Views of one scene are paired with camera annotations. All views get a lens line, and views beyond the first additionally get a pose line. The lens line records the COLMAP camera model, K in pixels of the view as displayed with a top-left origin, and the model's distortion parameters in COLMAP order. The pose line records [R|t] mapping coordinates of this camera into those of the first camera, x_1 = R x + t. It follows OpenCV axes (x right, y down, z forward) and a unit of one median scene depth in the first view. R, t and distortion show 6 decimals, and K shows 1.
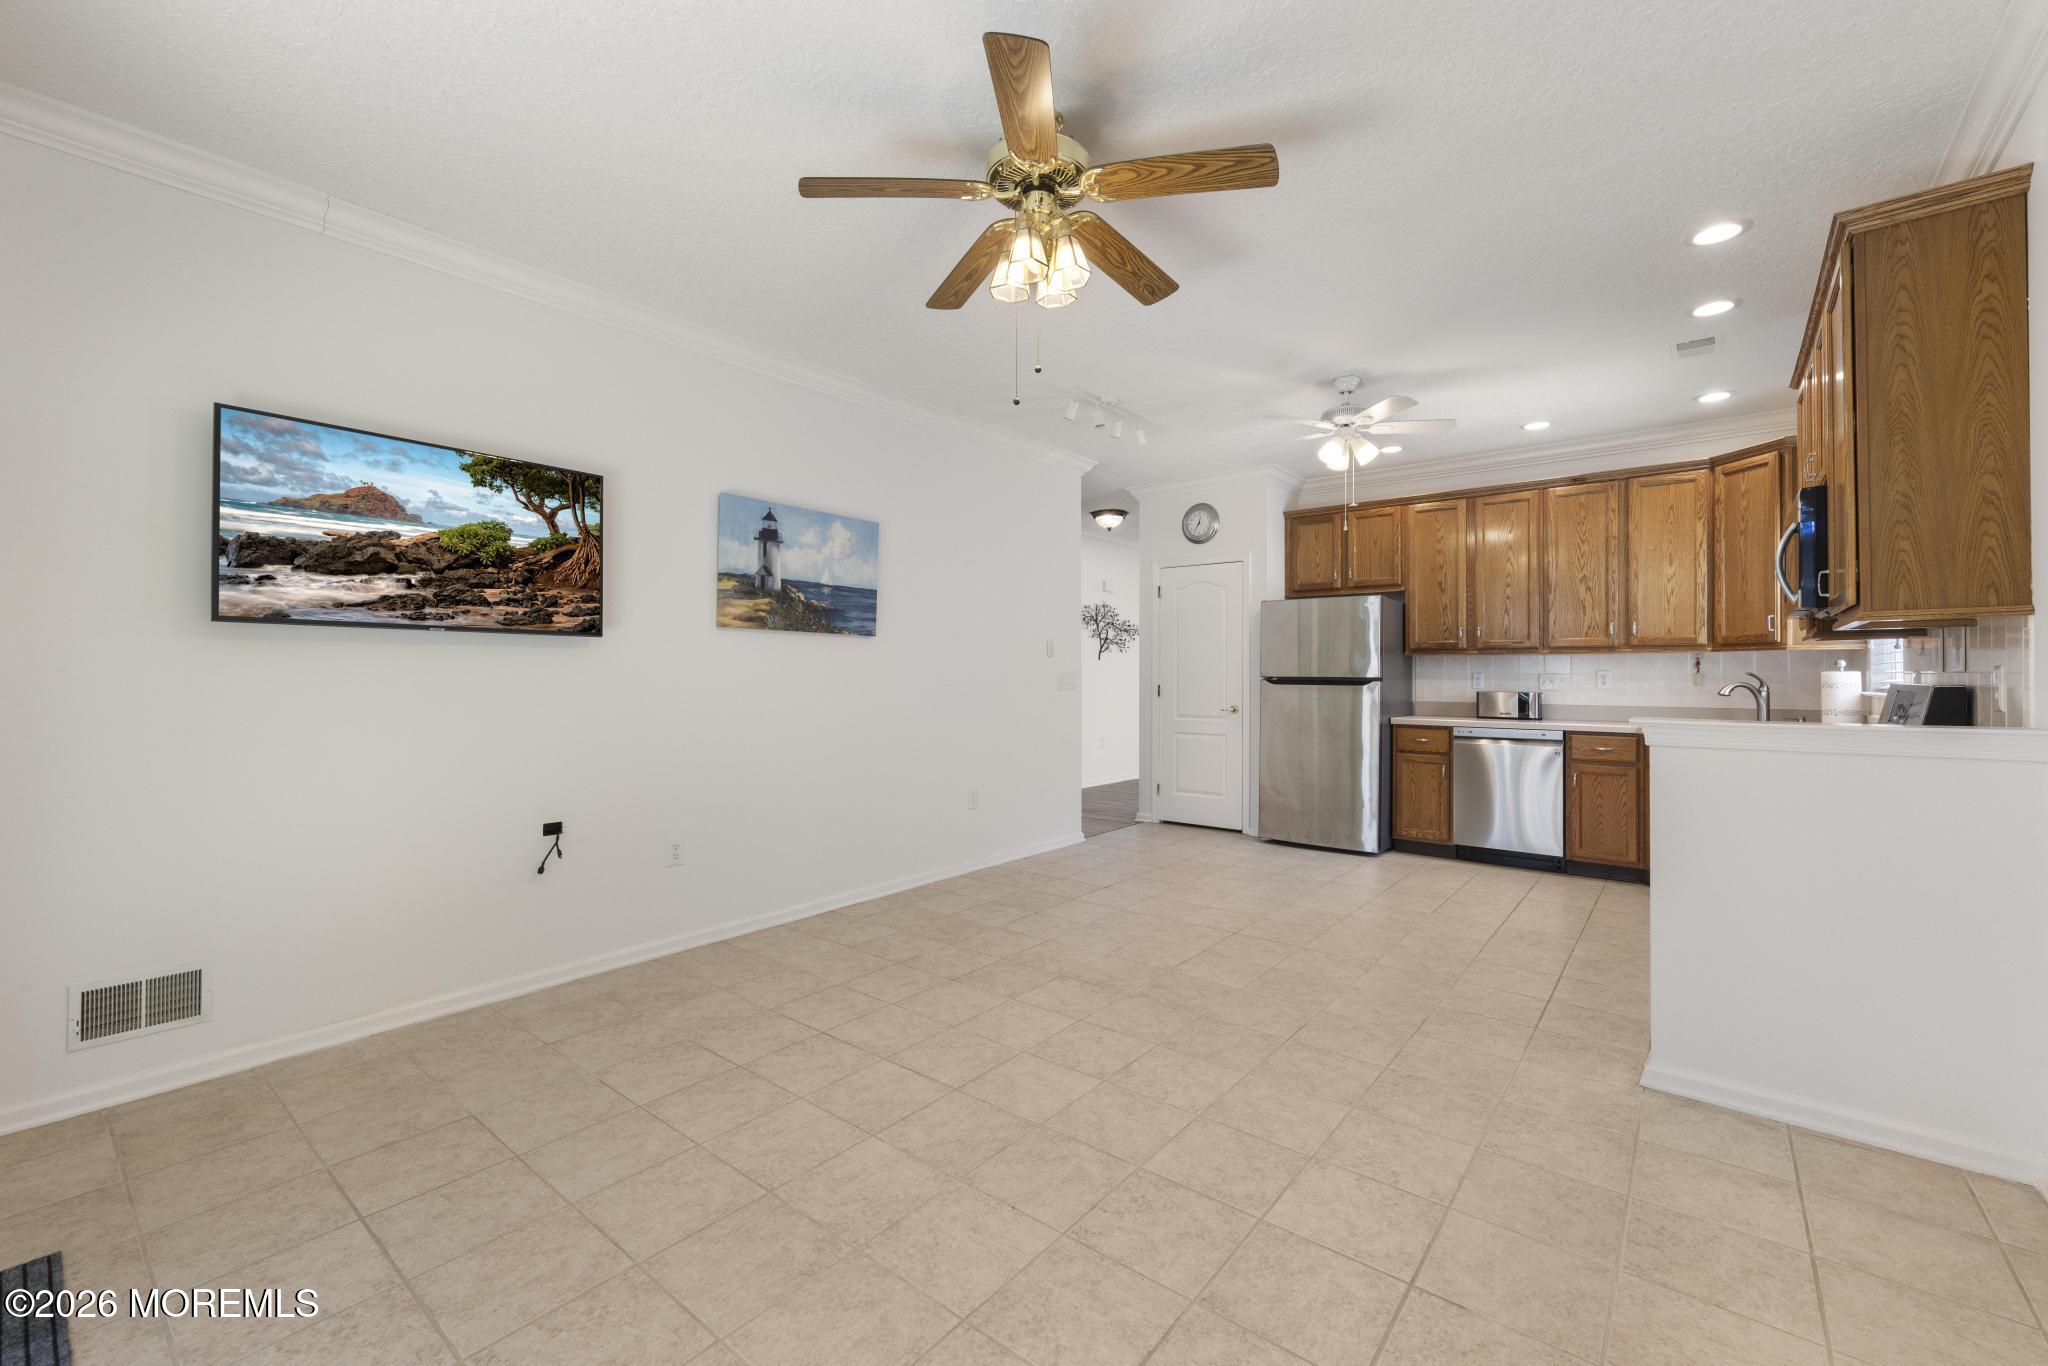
lens RADIAL K [[847.0, 0, 1050.3], [0, 847.0, 672.3], [0, 0, 1]] dist [-0.003022, 0.000237]
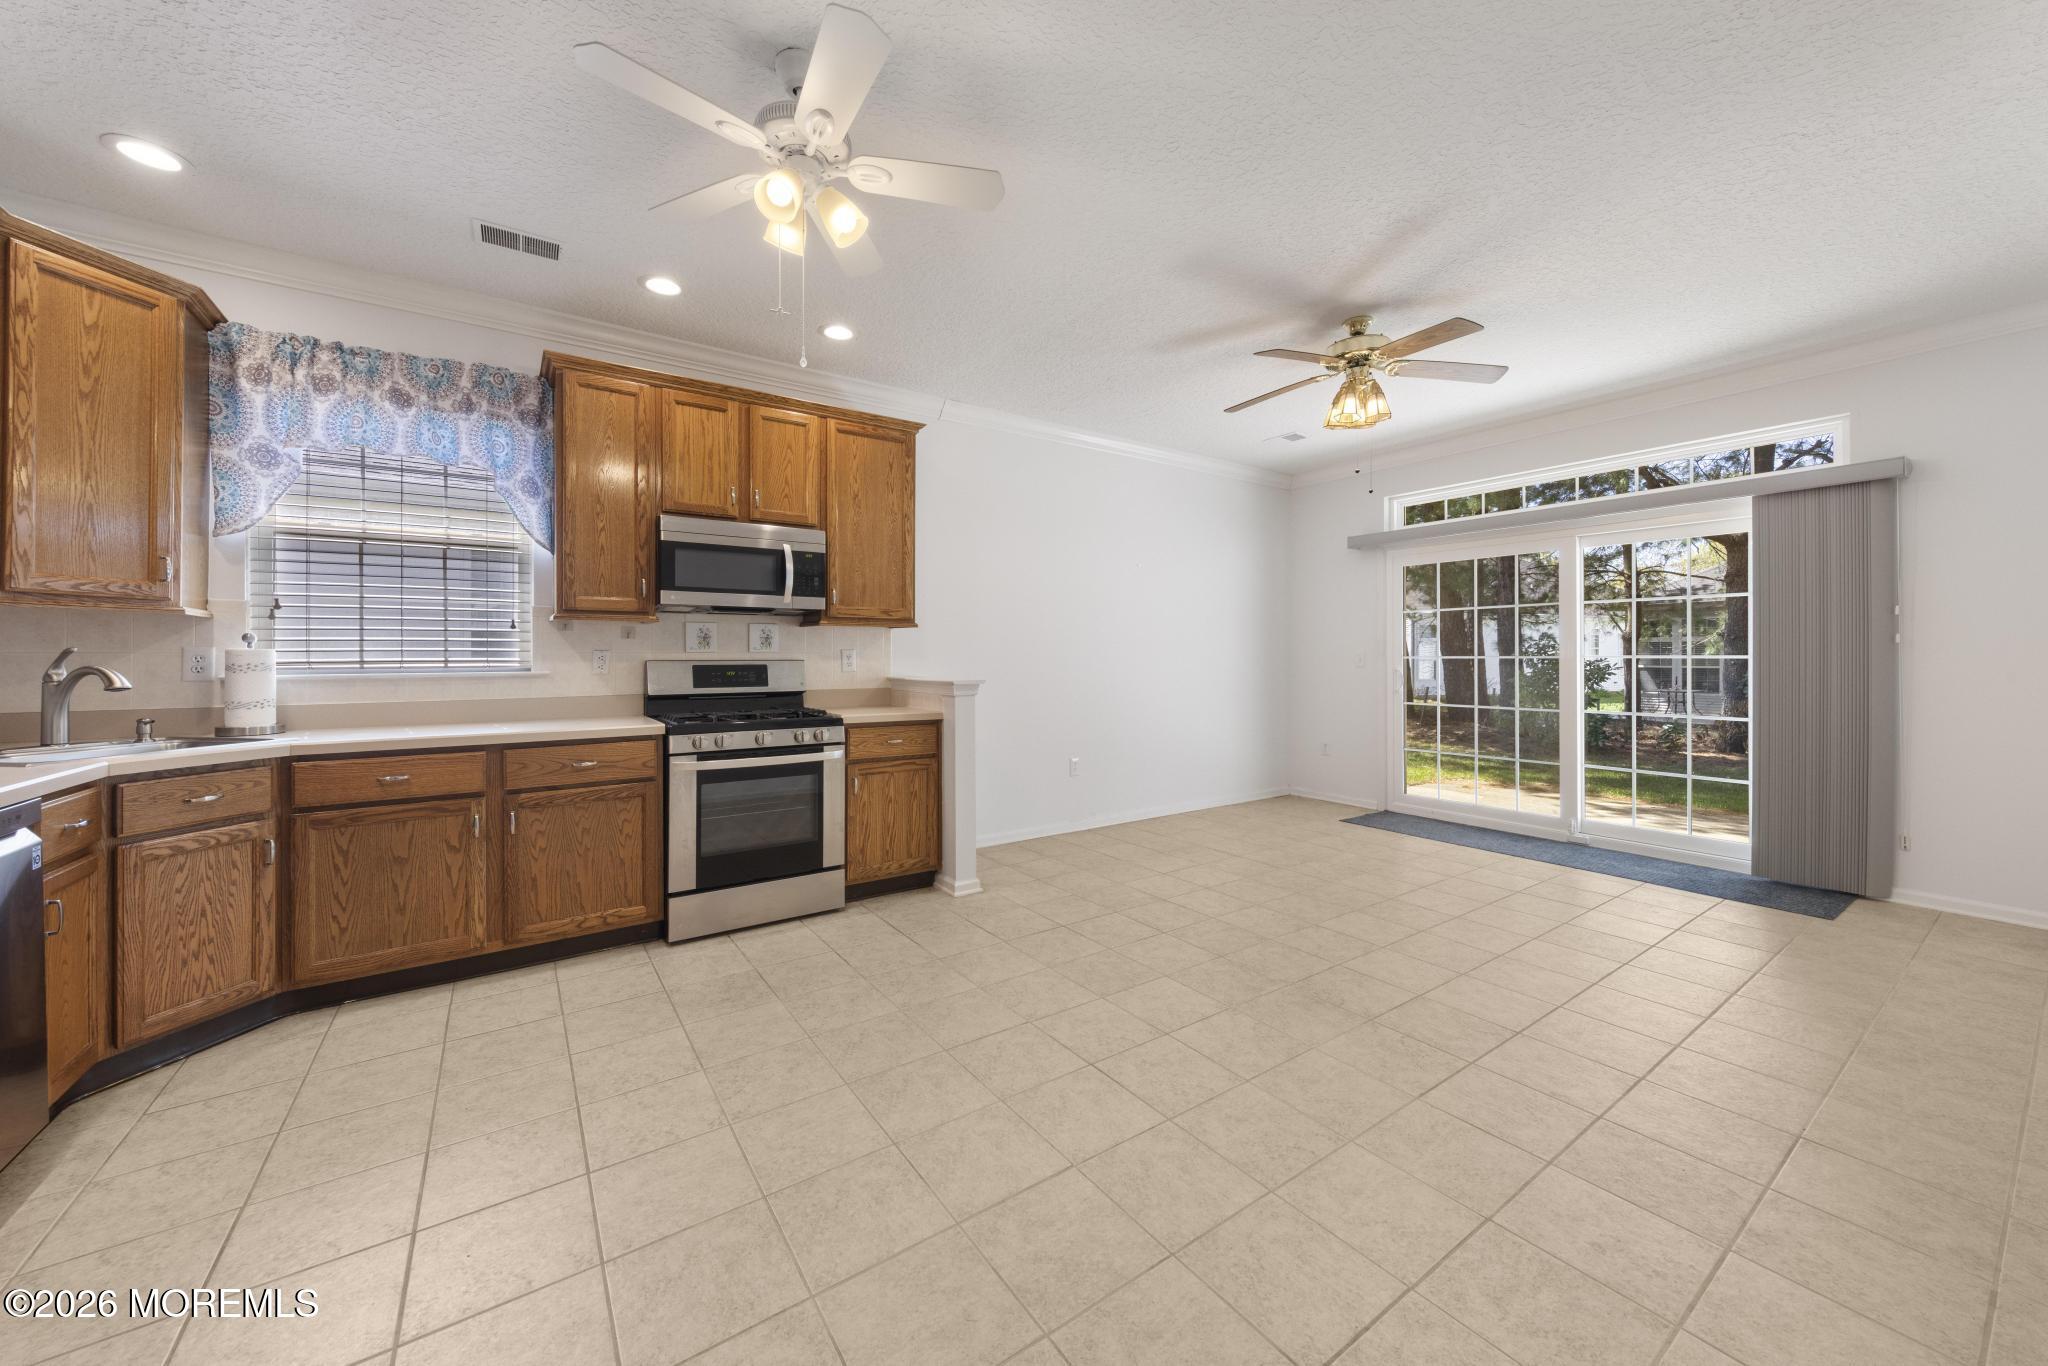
lens RADIAL K [[759.3, 0, 1038.8], [0, 759.3, 667.8], [0, 0, 1]] dist [-0.000488, -0.000115]
pose [[-0.959216, -0.001363, 0.282670, 0.133373], [0.003320, 0.999865, 0.016087, 0.008735], [-0.282654, 0.016369, -0.959082, 2.097150]]
